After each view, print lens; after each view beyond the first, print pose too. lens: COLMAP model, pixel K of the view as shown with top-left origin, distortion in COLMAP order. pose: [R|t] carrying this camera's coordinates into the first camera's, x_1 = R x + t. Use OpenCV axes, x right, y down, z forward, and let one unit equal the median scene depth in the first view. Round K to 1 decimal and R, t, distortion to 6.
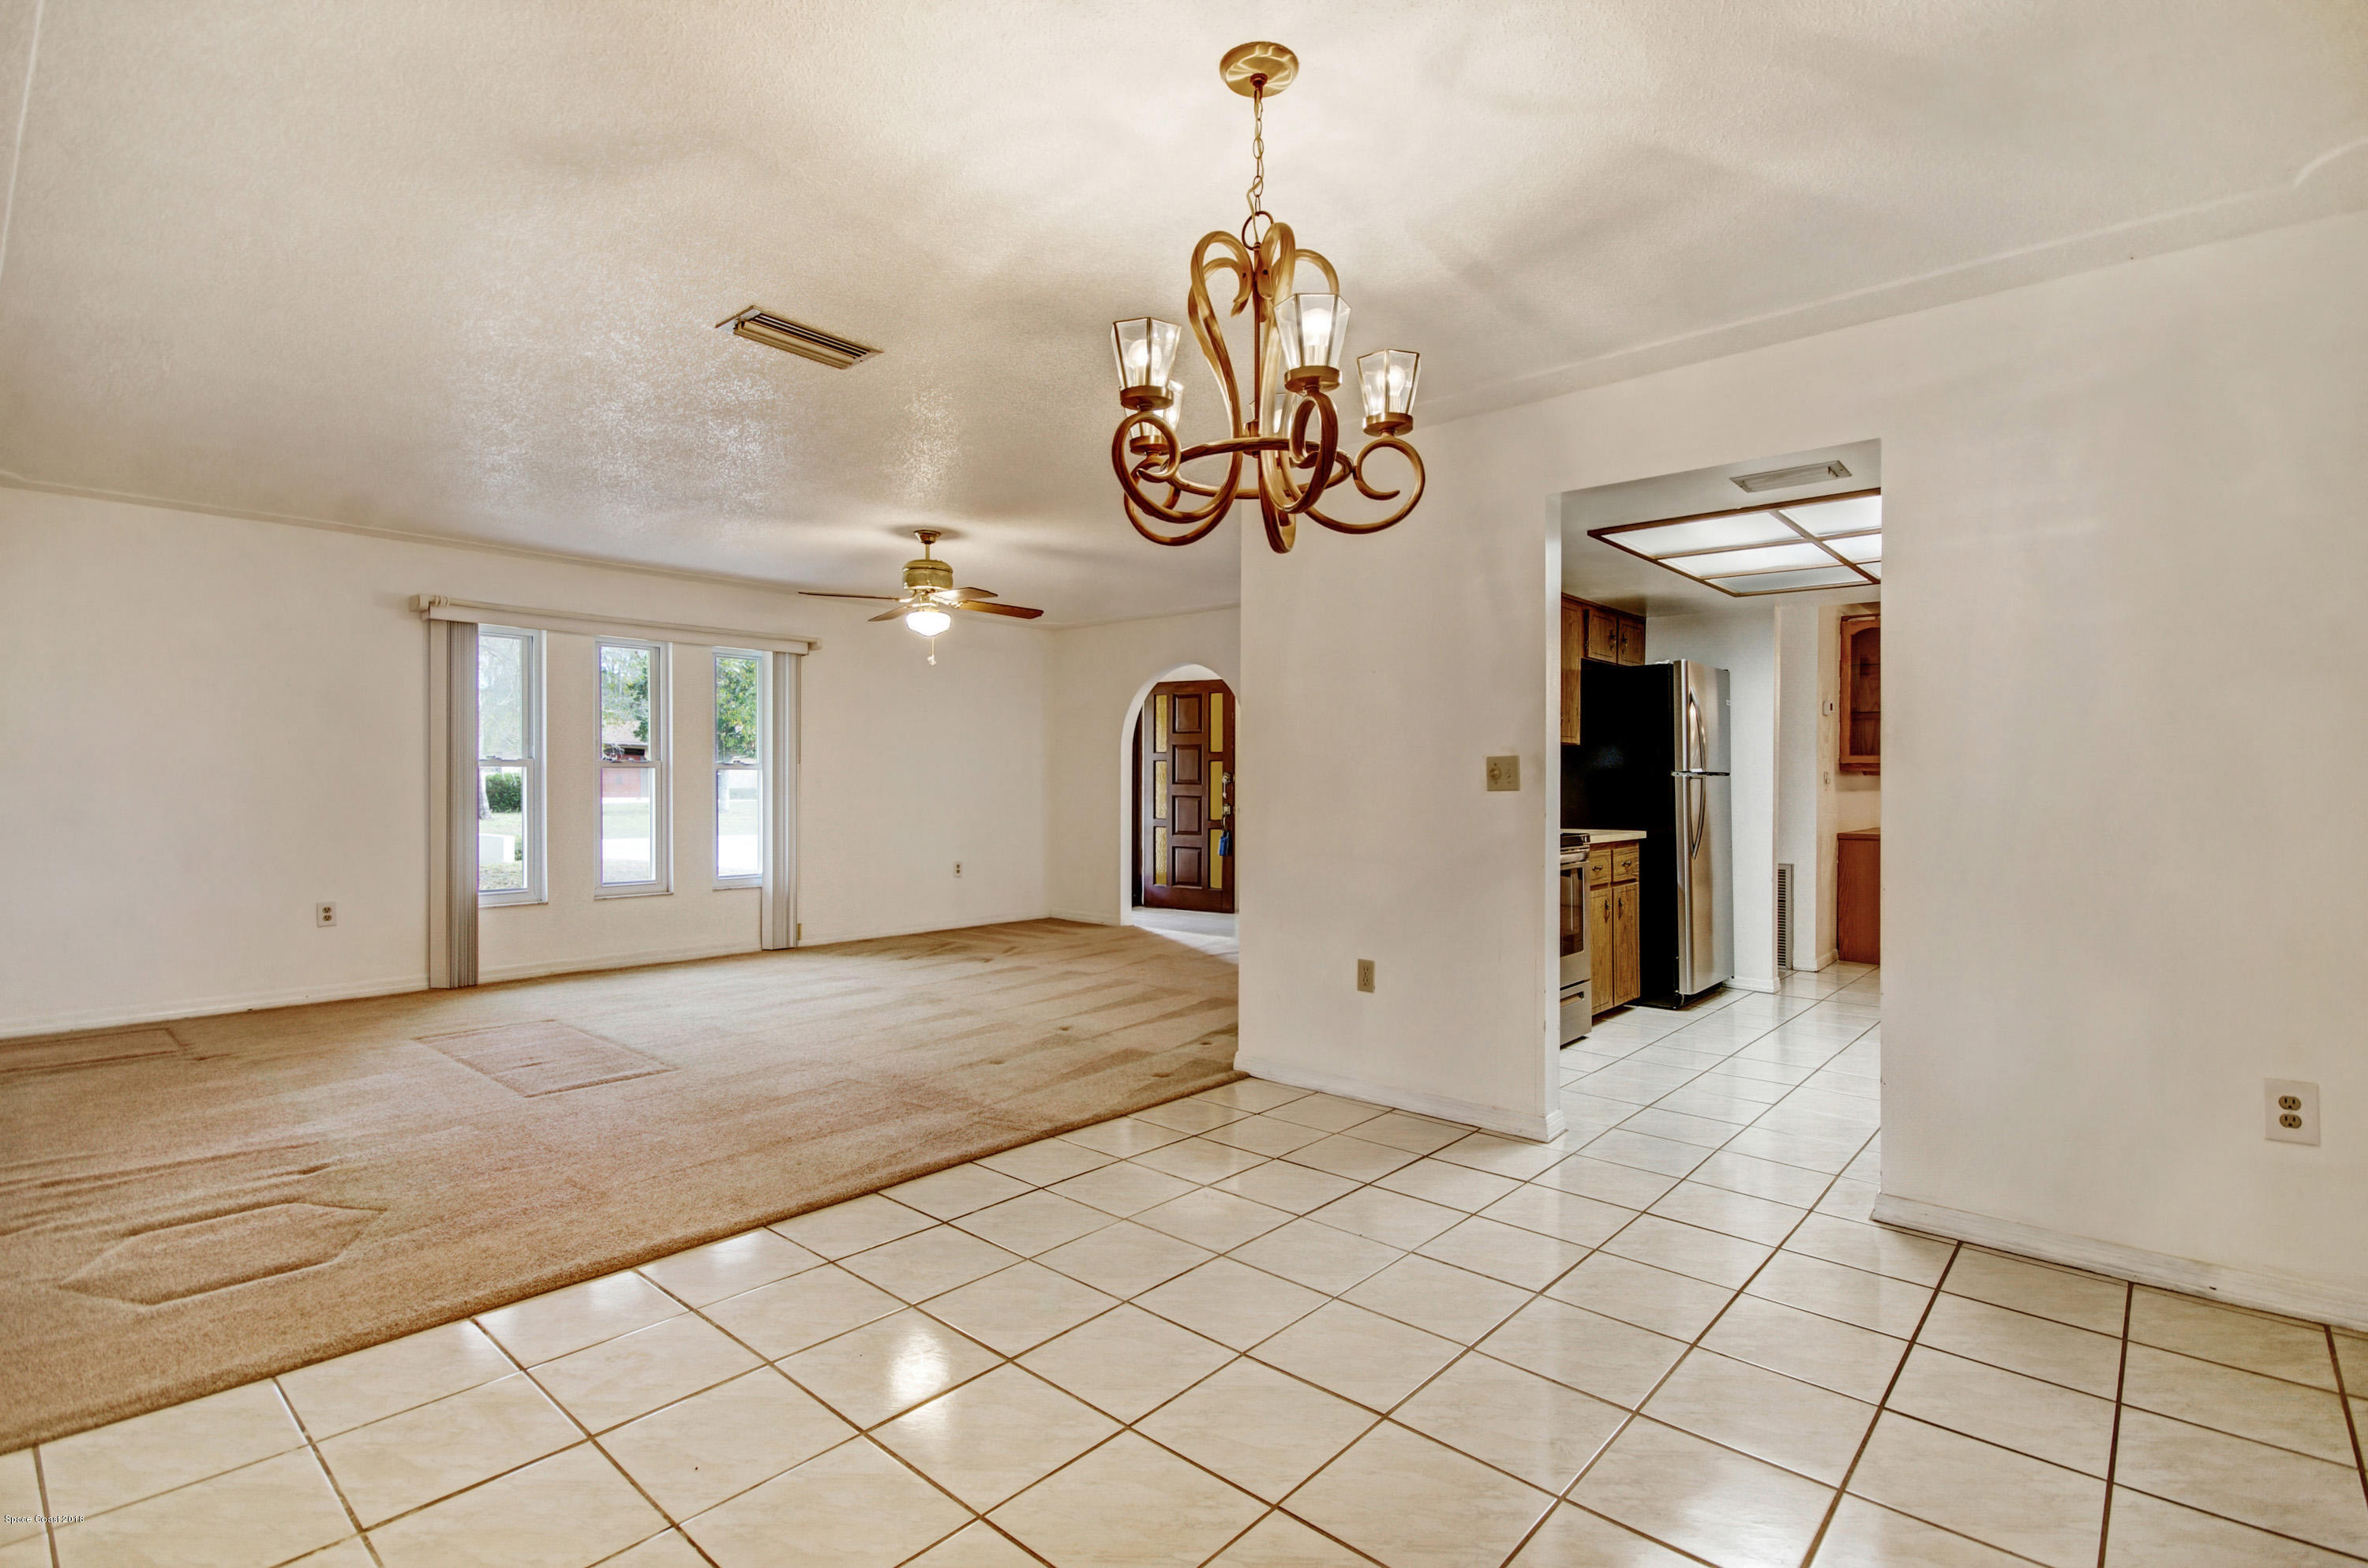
lens RADIAL K [[1133.1, 0, 1197.8], [0, 1133.1, 794.4], [0, 0, 1]] dist [-0.002924, 0.000738]
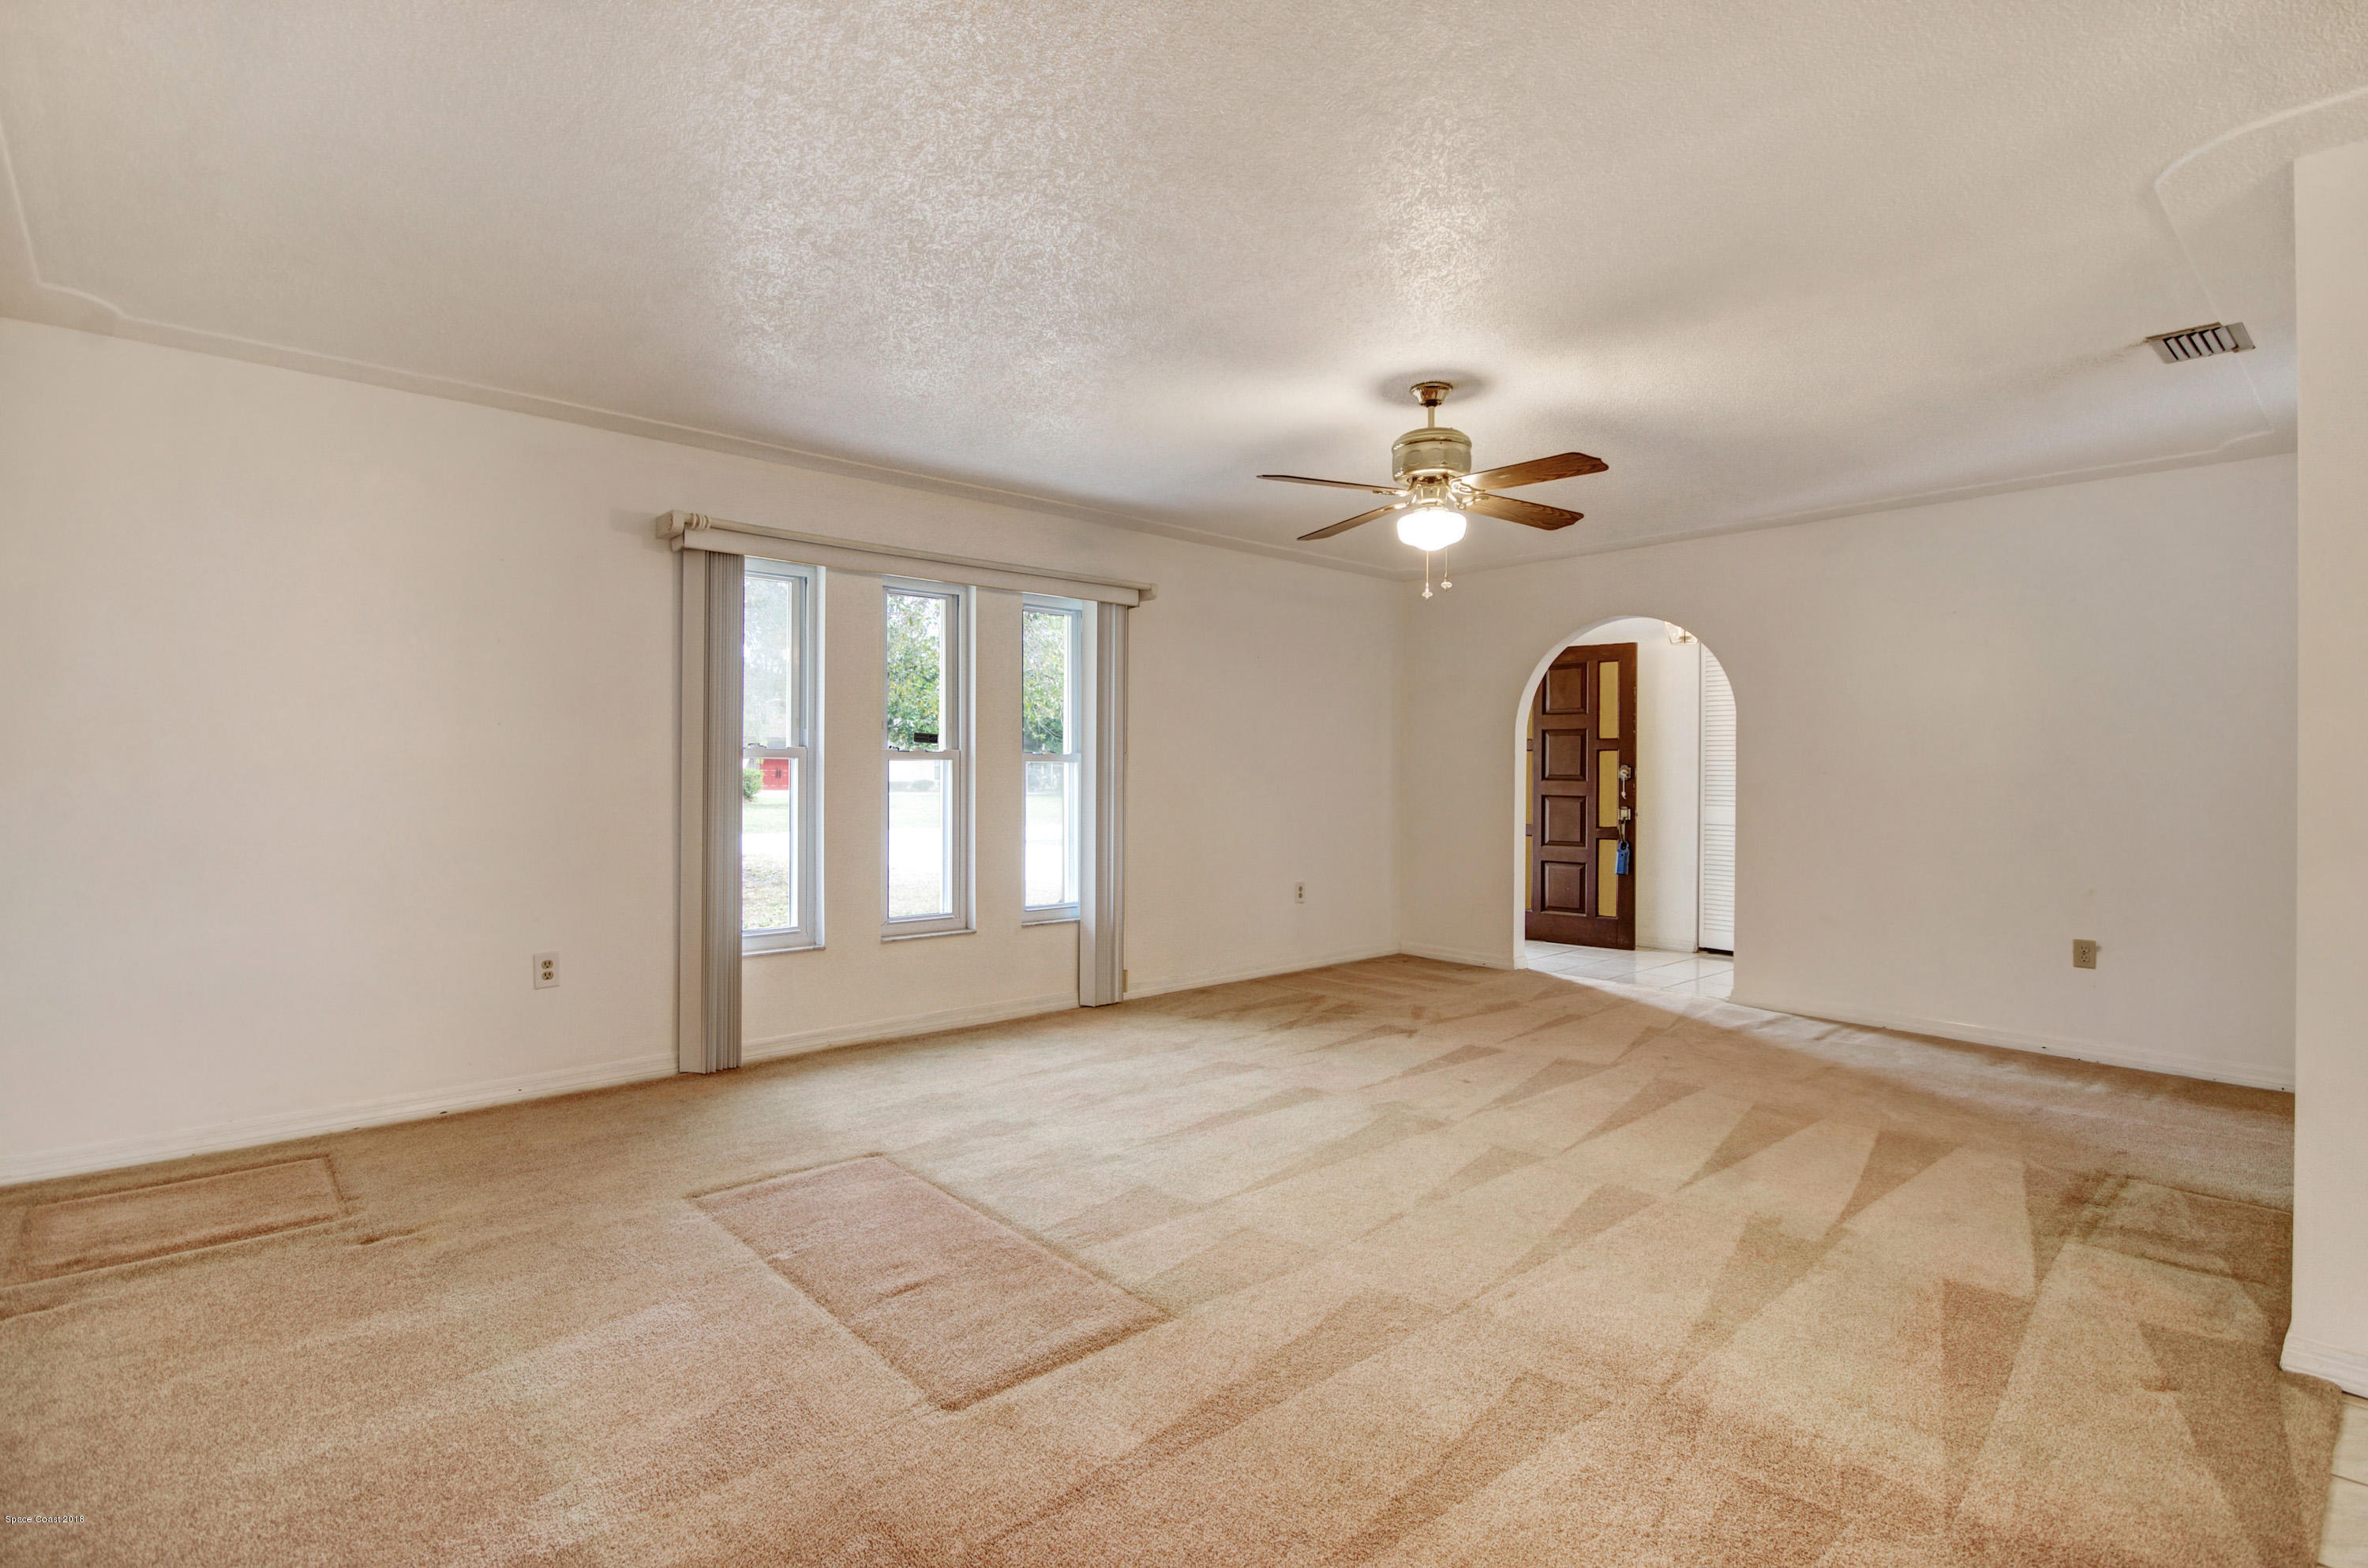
lens RADIAL K [[1133.1, 0, 1185.1], [0, 1133.1, 768.5], [0, 0, 1]] dist [-0.002924, 0.000738]
pose [[0.993026, 0.000315, -0.117897, -0.262981], [-0.002191, 0.999873, -0.015789, -0.006419], [0.117877, 0.015938, 0.992900, 0.312181]]
